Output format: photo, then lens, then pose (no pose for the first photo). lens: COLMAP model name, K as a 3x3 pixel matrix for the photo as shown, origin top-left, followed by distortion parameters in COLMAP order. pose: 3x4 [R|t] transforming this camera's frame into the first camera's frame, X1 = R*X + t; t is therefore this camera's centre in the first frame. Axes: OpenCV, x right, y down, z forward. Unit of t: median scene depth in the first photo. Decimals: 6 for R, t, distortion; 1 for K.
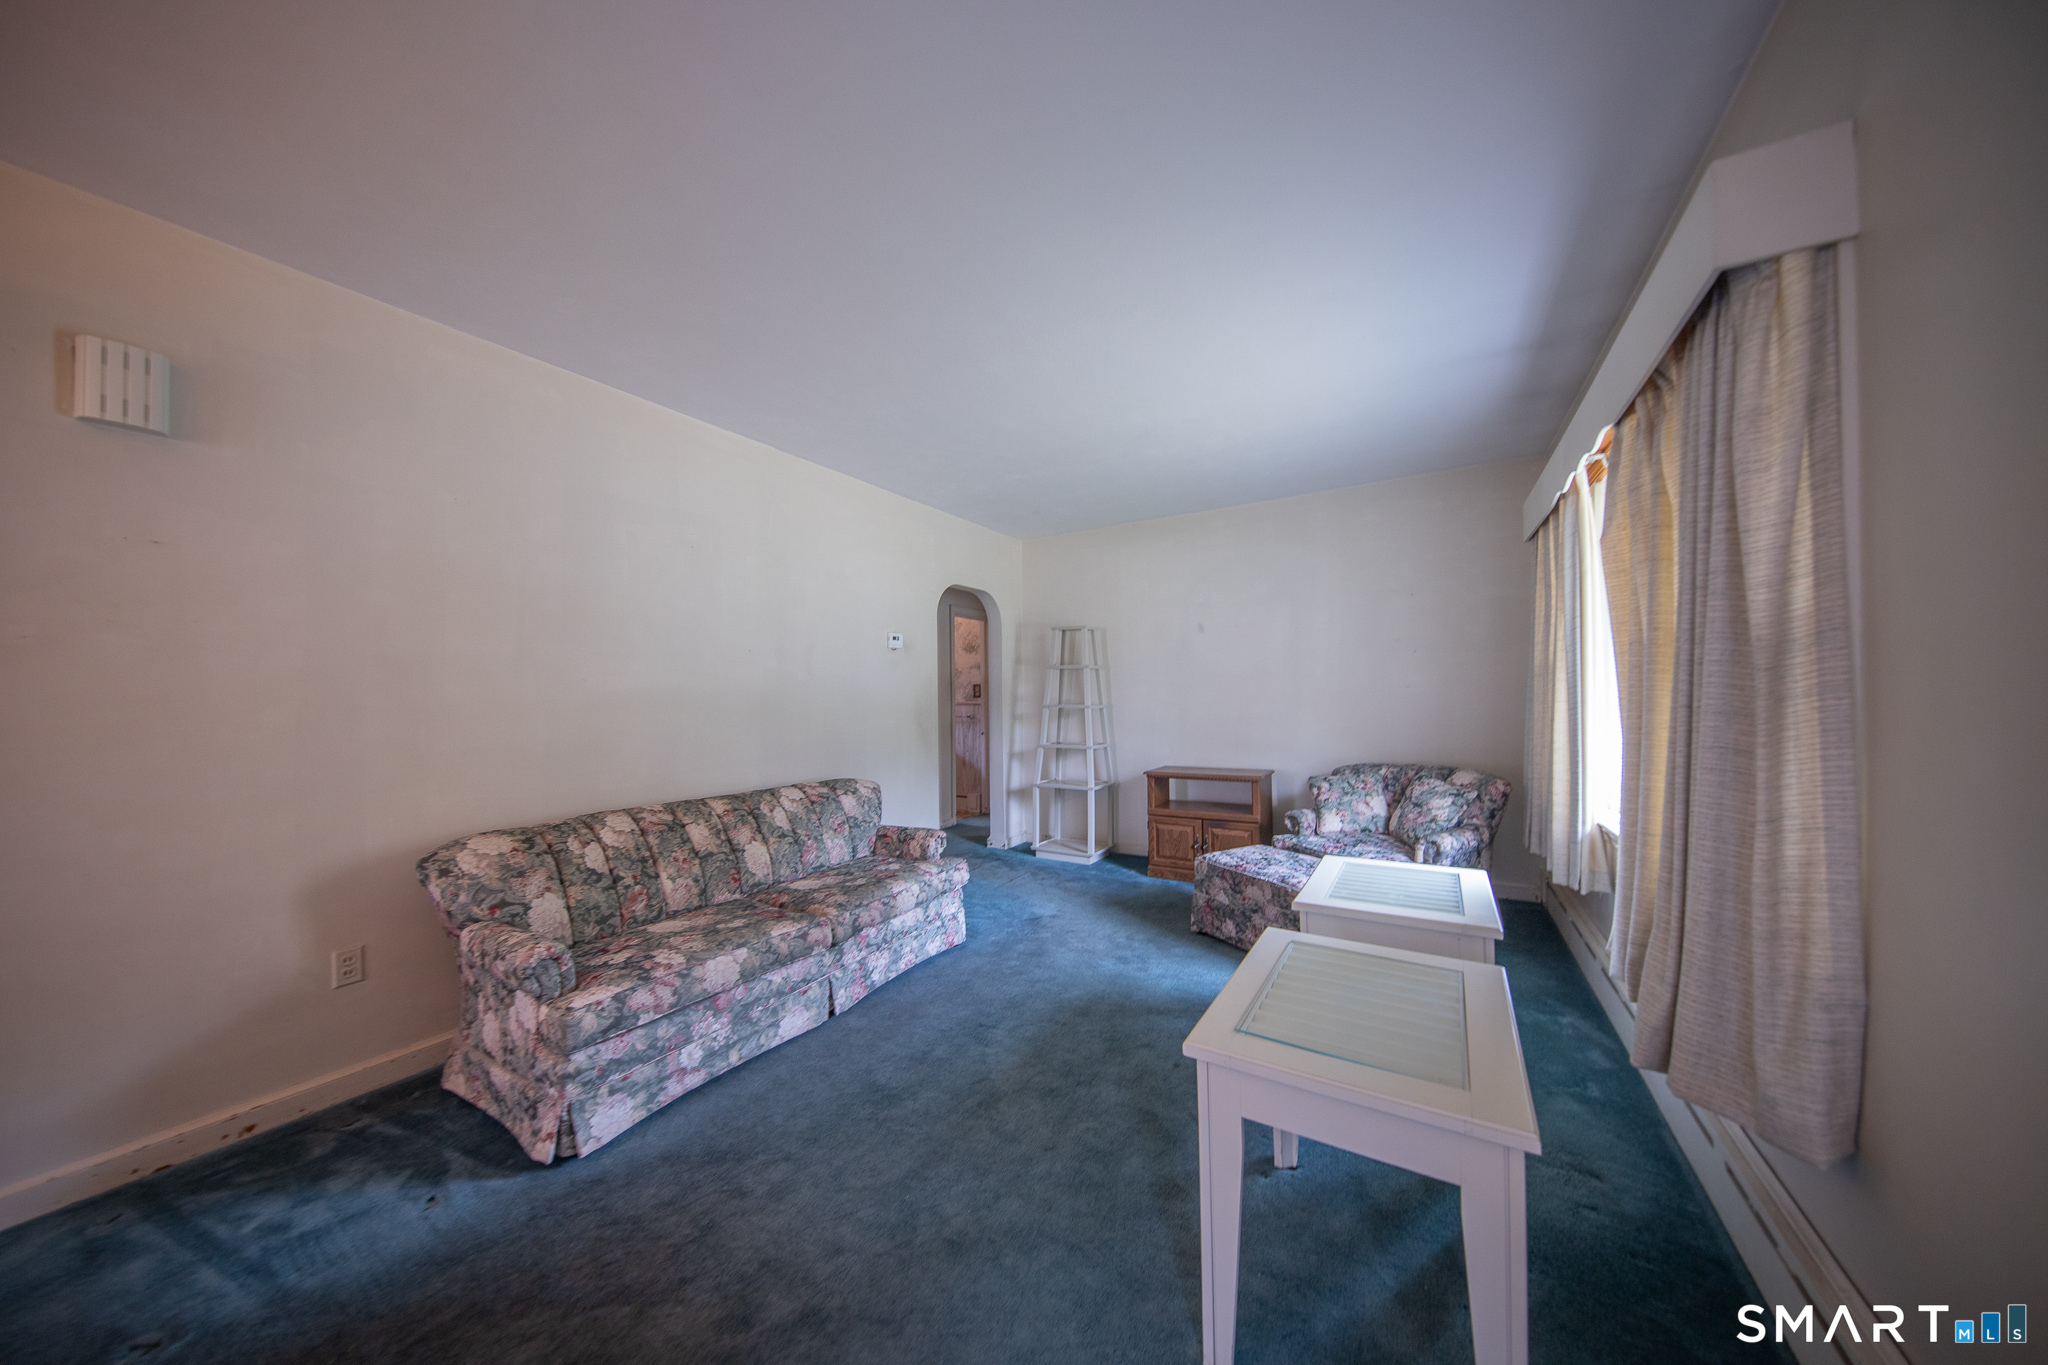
lens RADIAL K [[659.4, 0, 1024.5], [0, 659.4, 699.0], [0, 0, 1]] dist [-0.009701, -0.000272]
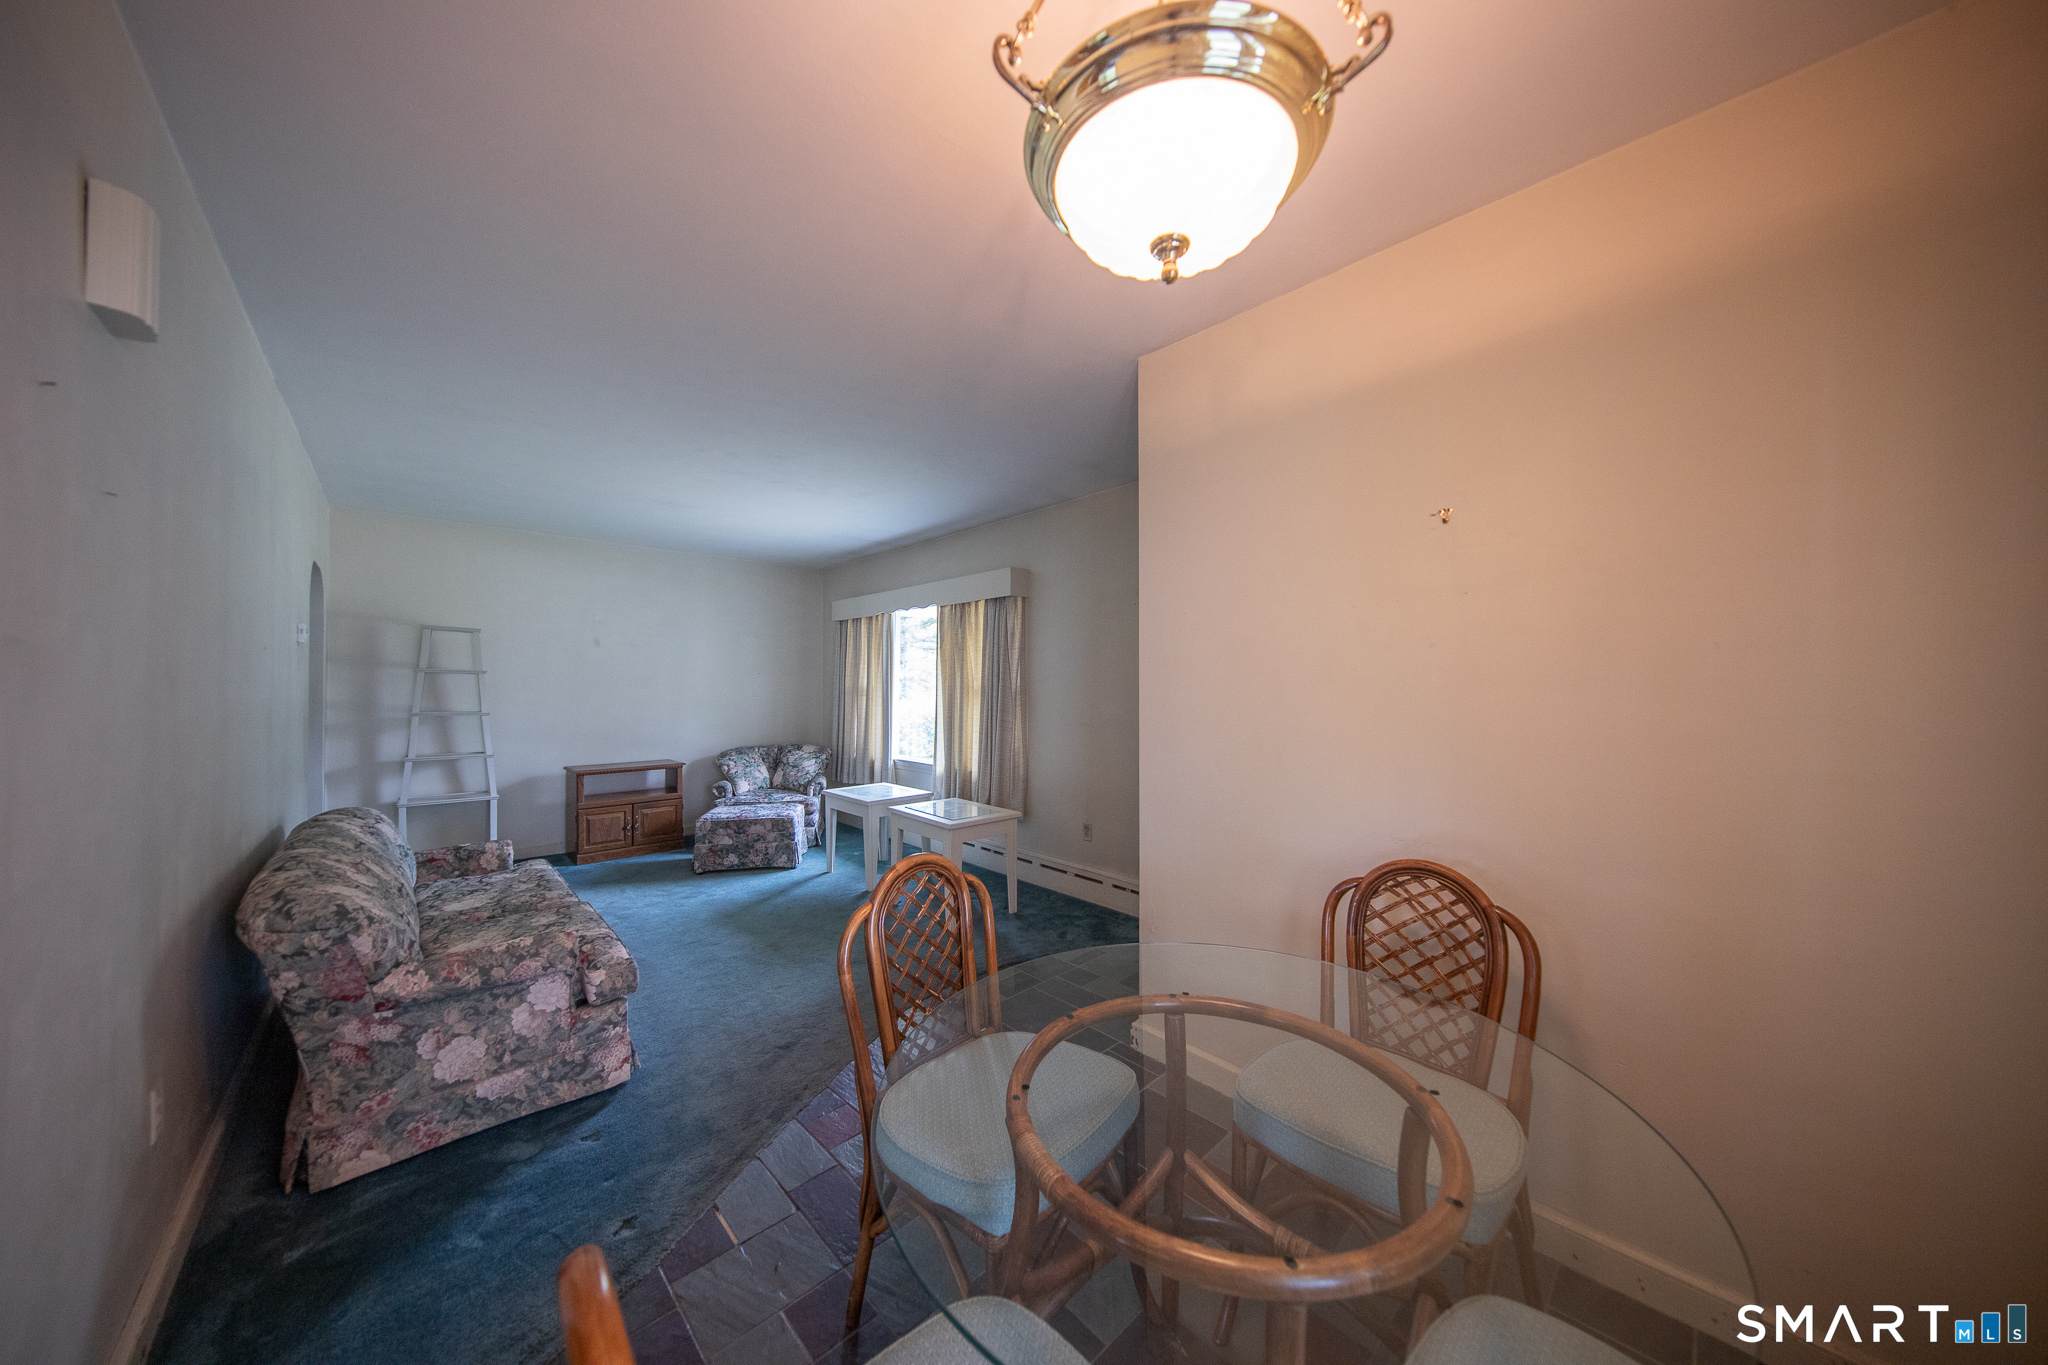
lens RADIAL K [[659.4, 0, 1032.8], [0, 659.4, 687.9], [0, 0, 1]] dist [-0.009701, -0.000272]
pose [[0.275568, 0.010398, 0.961225, -0.907576], [-0.000246, 0.999942, -0.010747, -0.024873], [-0.961282, 0.002725, 0.275554, -0.066002]]
